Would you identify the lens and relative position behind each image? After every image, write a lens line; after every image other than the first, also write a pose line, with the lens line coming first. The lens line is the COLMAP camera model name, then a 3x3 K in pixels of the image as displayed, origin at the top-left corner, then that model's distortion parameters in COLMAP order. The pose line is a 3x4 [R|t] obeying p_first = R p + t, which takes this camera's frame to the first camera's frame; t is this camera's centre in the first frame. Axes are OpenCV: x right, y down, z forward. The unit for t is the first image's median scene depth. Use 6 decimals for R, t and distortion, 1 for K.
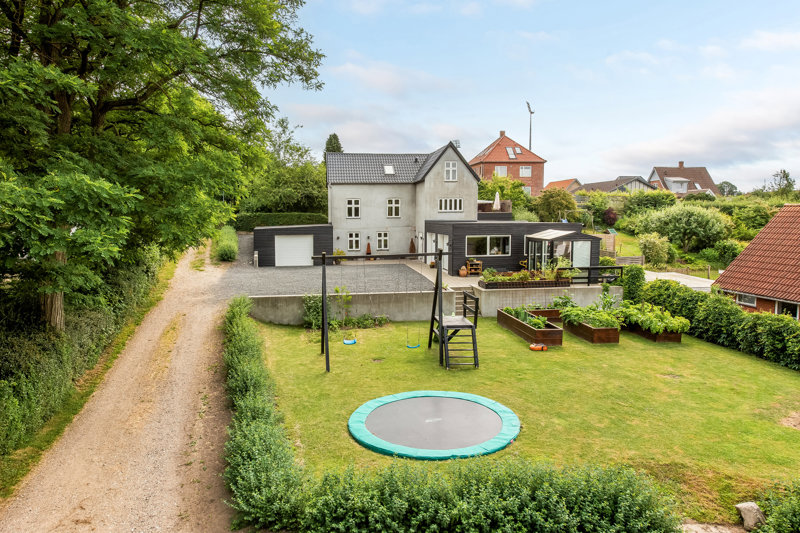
lens RADIAL K [[532.2, 0, 400.0], [0, 532.2, 266.5], [0, 0, 1]] dist [0.003987, -0.000110]
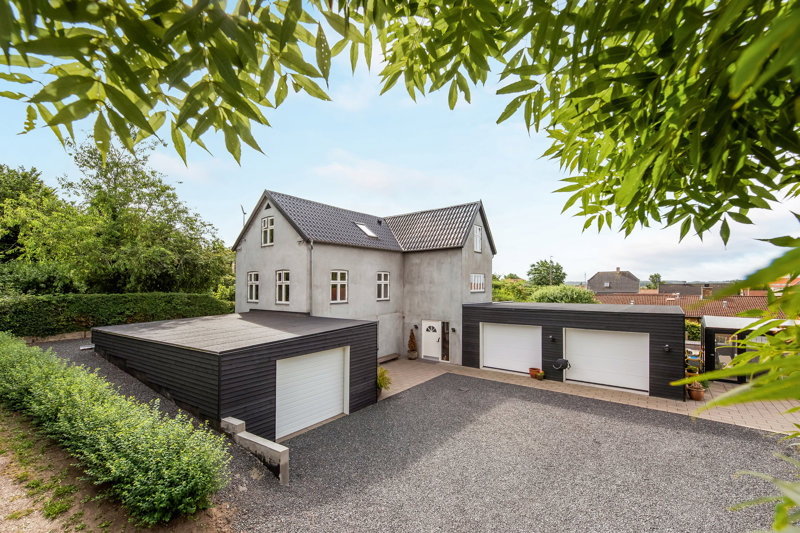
lens RADIAL K [[335.9, 0, 399.8], [0, 335.9, 276.7], [0, 0, 1]] dist [-0.000070, -0.000061]
pose [[0.713910, 0.022485, 0.699876, -0.298166], [0.060092, 0.993830, -0.093226, -0.081290], [-0.697654, 0.108612, 0.708154, 0.688713]]
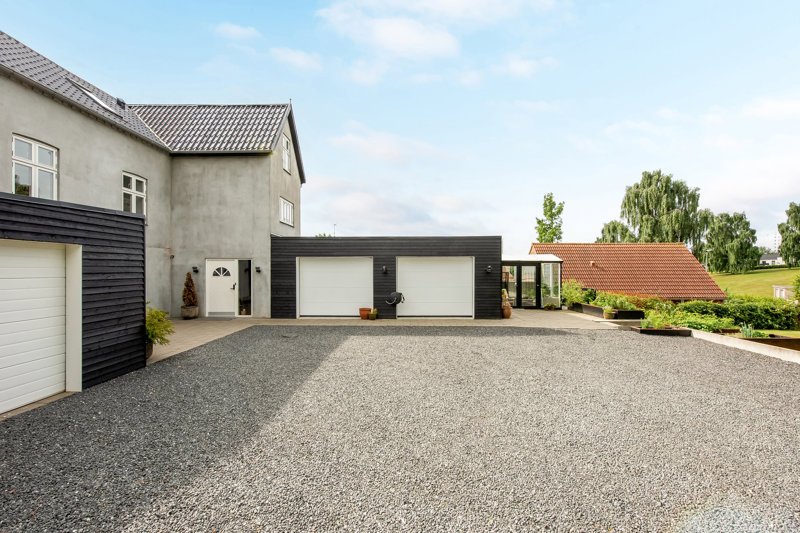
lens RADIAL K [[365.9, 0, 400.0], [0, 365.9, 266.5], [0, 0, 1]] dist [-0.000693, -0.000146]
pose [[0.159751, 0.004442, 0.987147, -0.255161], [0.099391, 0.994836, -0.020562, -0.033427], [-0.982141, 0.101399, 0.158485, 0.771576]]
